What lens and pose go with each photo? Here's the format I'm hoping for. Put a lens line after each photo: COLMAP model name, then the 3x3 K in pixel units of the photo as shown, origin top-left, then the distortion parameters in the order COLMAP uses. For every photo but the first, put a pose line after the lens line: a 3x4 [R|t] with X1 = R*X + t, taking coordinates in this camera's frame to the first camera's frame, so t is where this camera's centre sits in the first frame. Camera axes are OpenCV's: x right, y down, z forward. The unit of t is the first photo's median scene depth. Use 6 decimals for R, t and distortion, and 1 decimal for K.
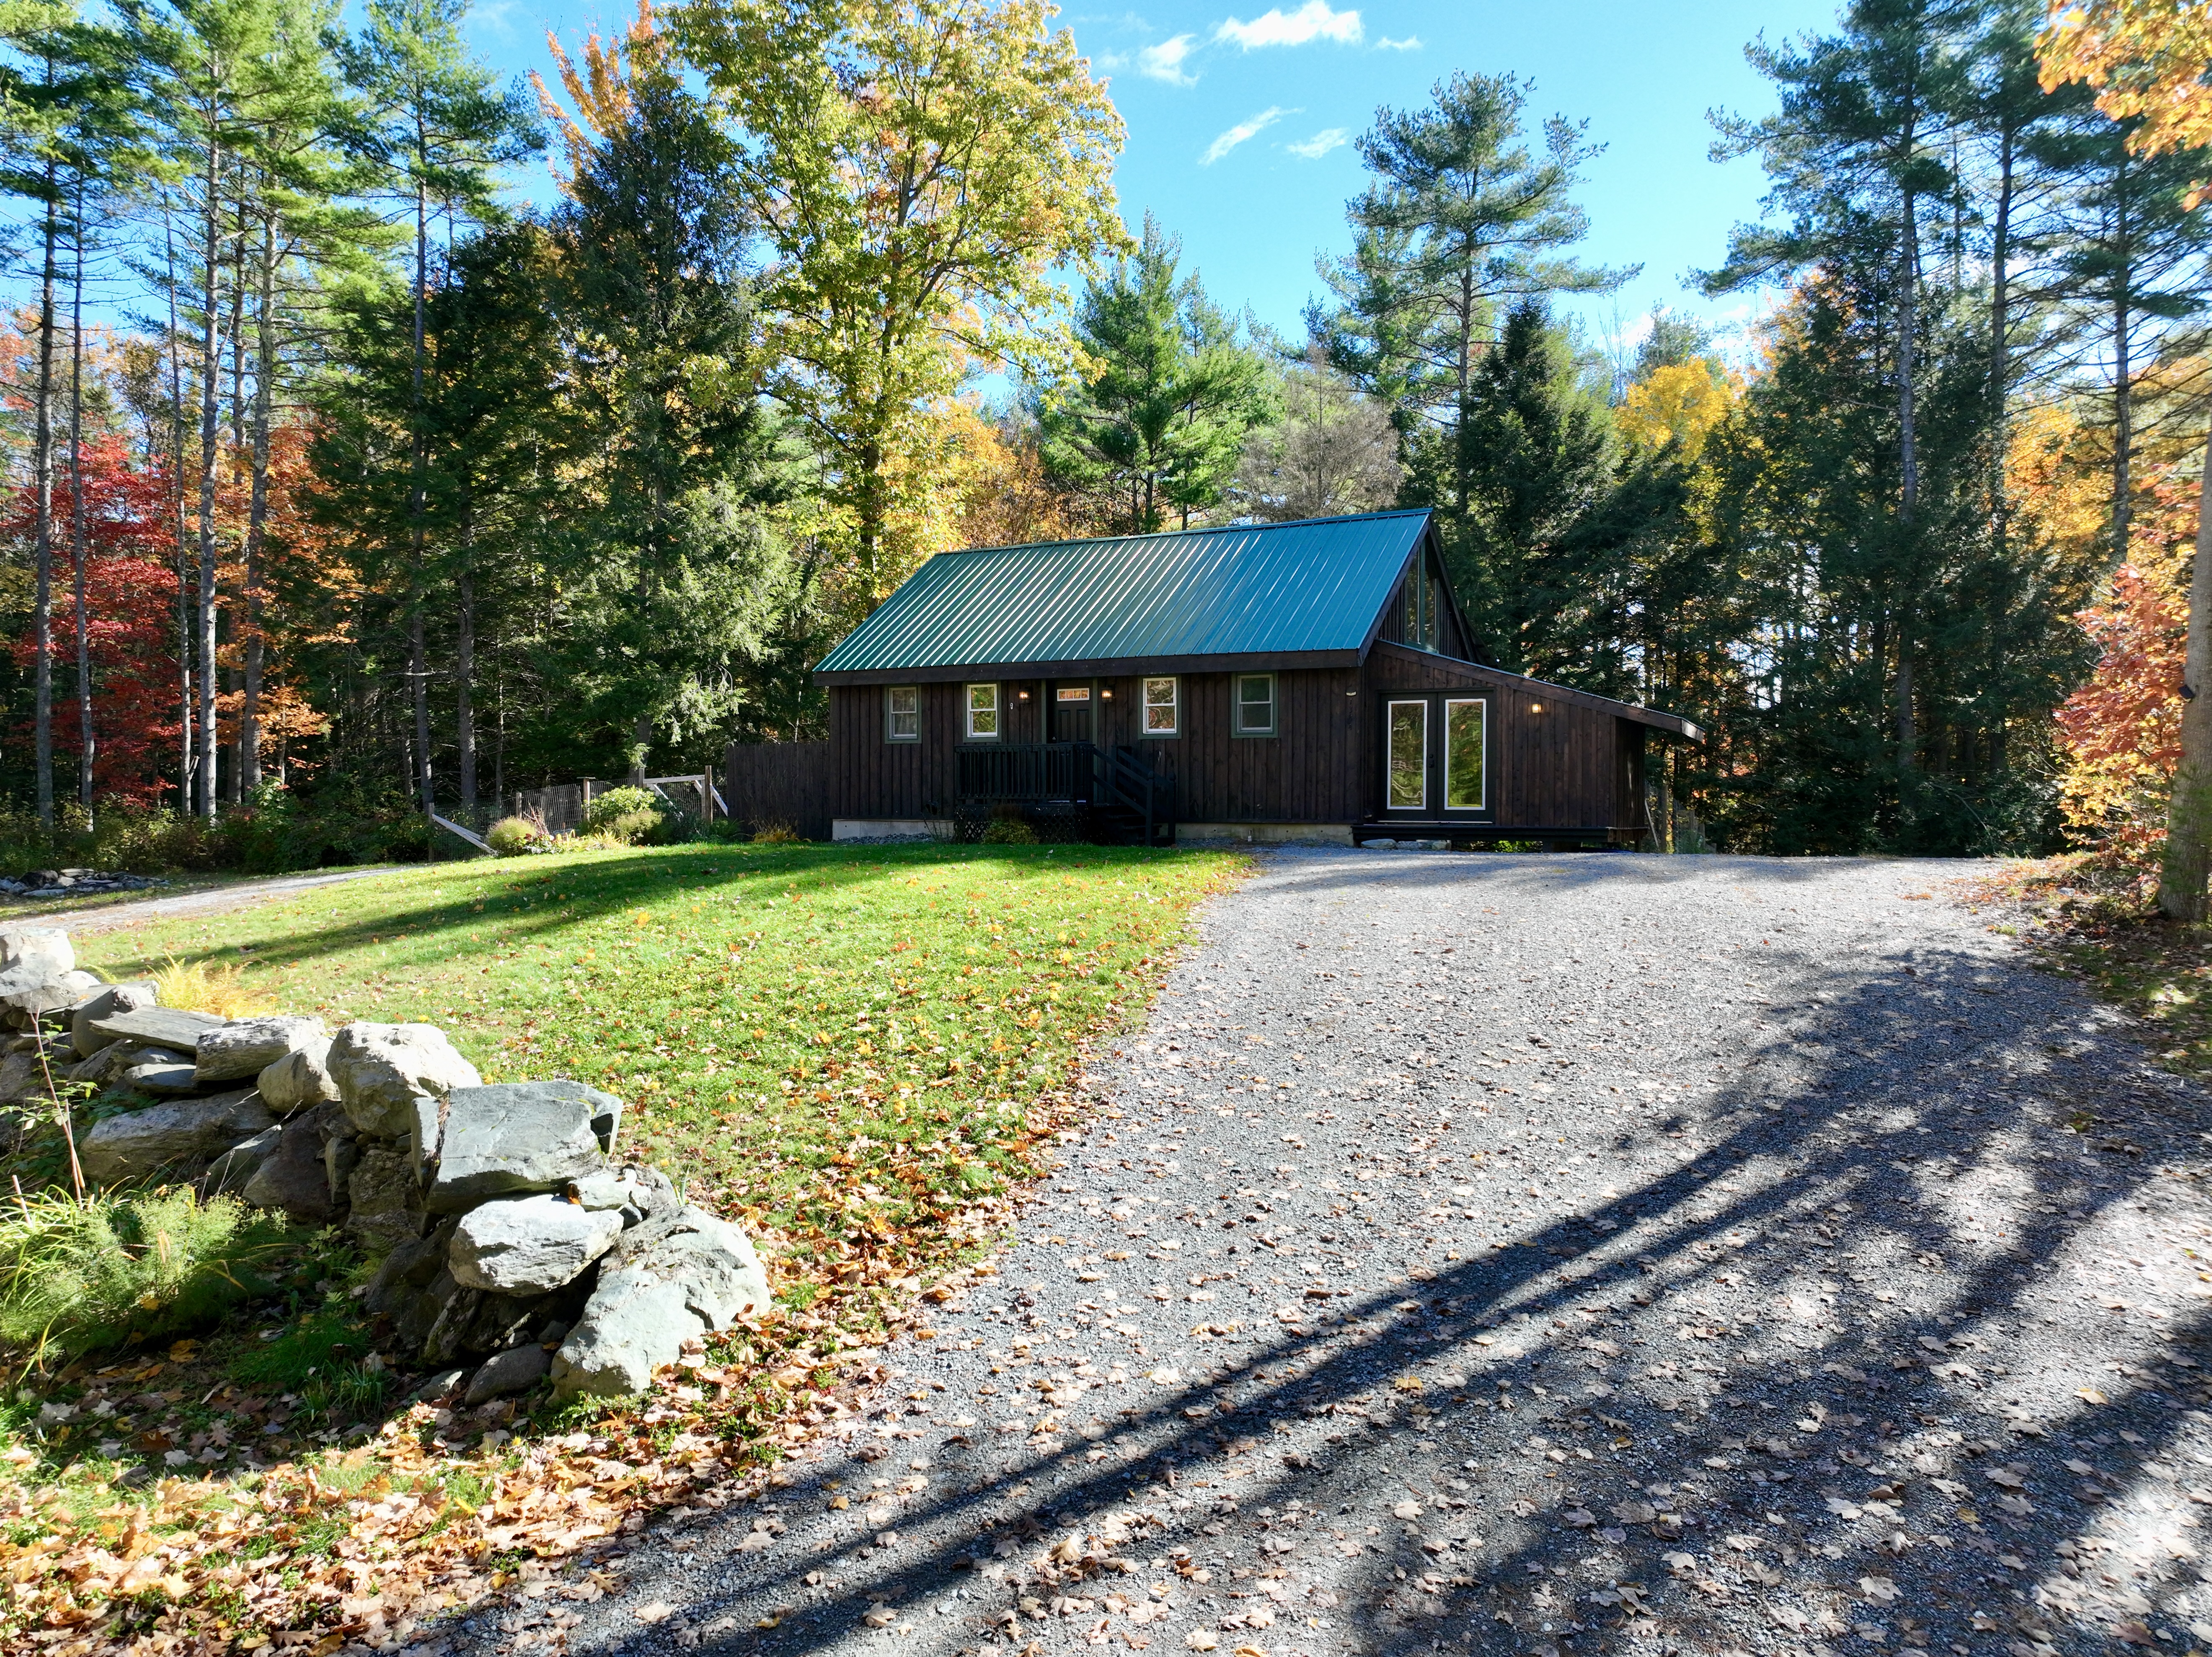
lens RADIAL K [[1554.9, 0, 1106.0], [0, 1554.9, 828.5], [0, 0, 1]] dist [-0.086612, 0.062198]
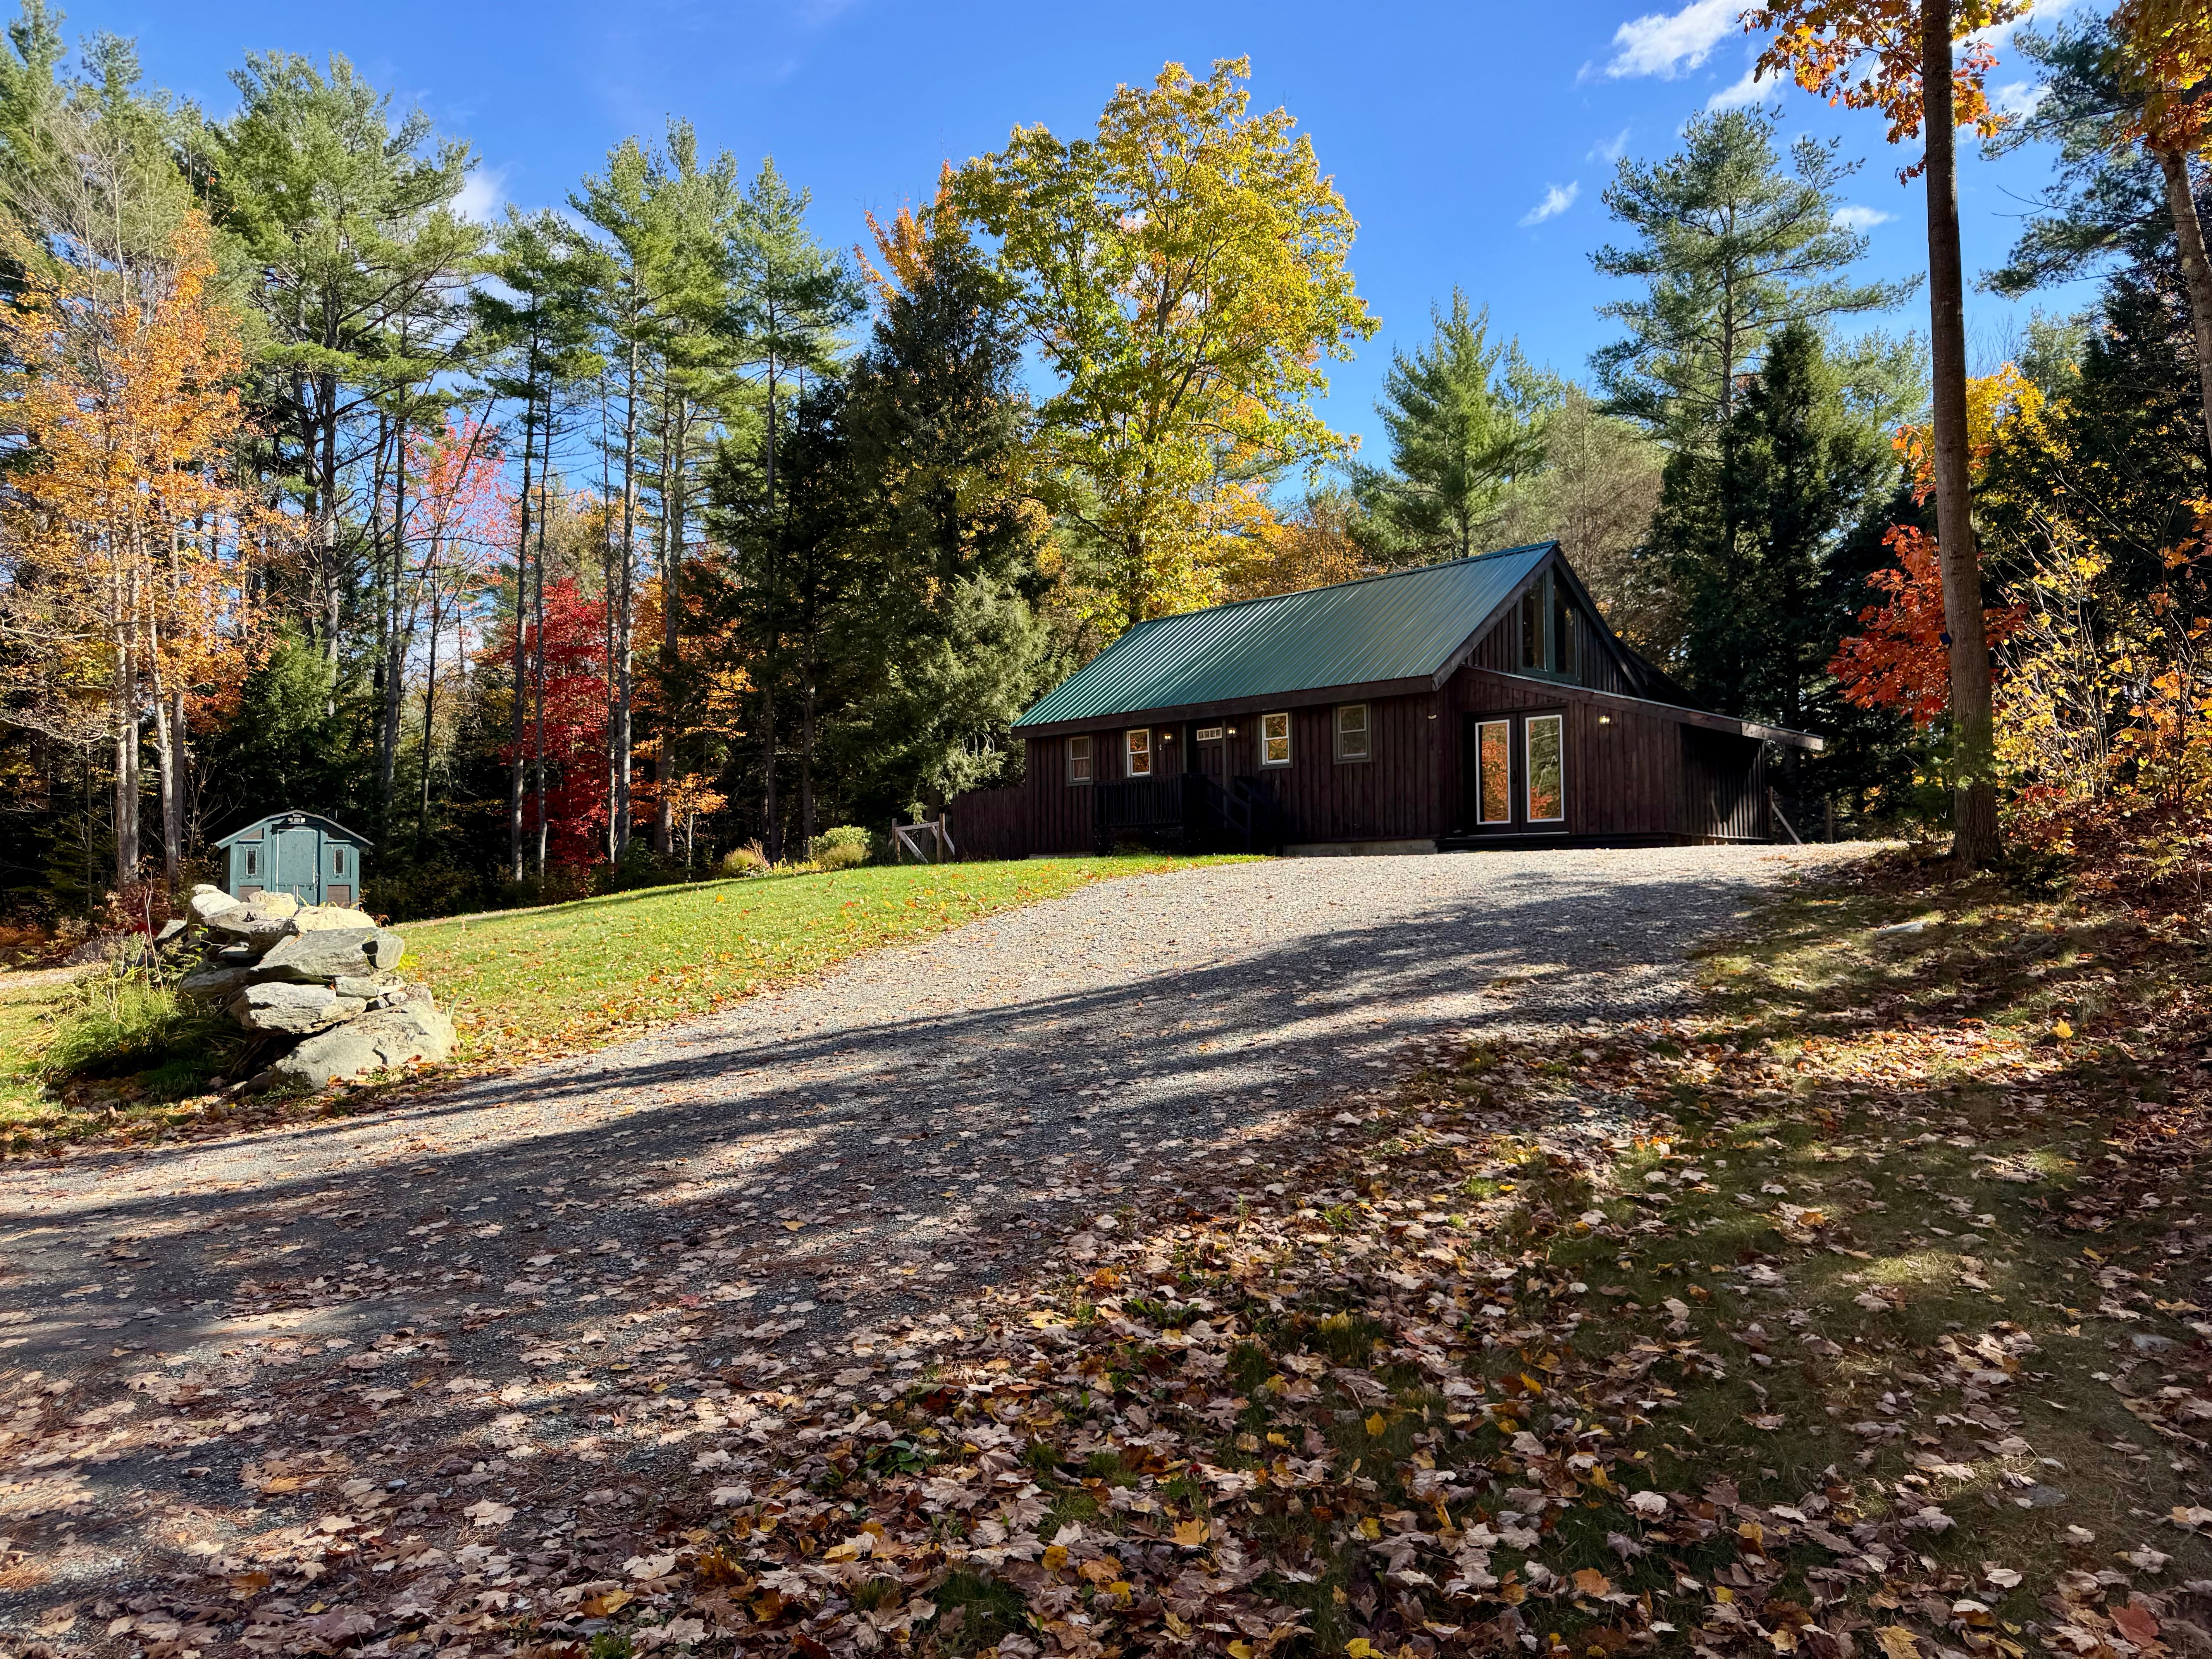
lens RADIAL K [[1542.2, 0, 1106.0], [0, 1542.2, 829.5], [0, 0, 1]] dist [-0.002668, -0.056376]
pose [[0.946092, -0.028899, -0.322607, 0.190050], [0.008645, 0.997910, -0.064039, 0.038022], [0.323783, 0.057798, 0.944364, -0.052215]]
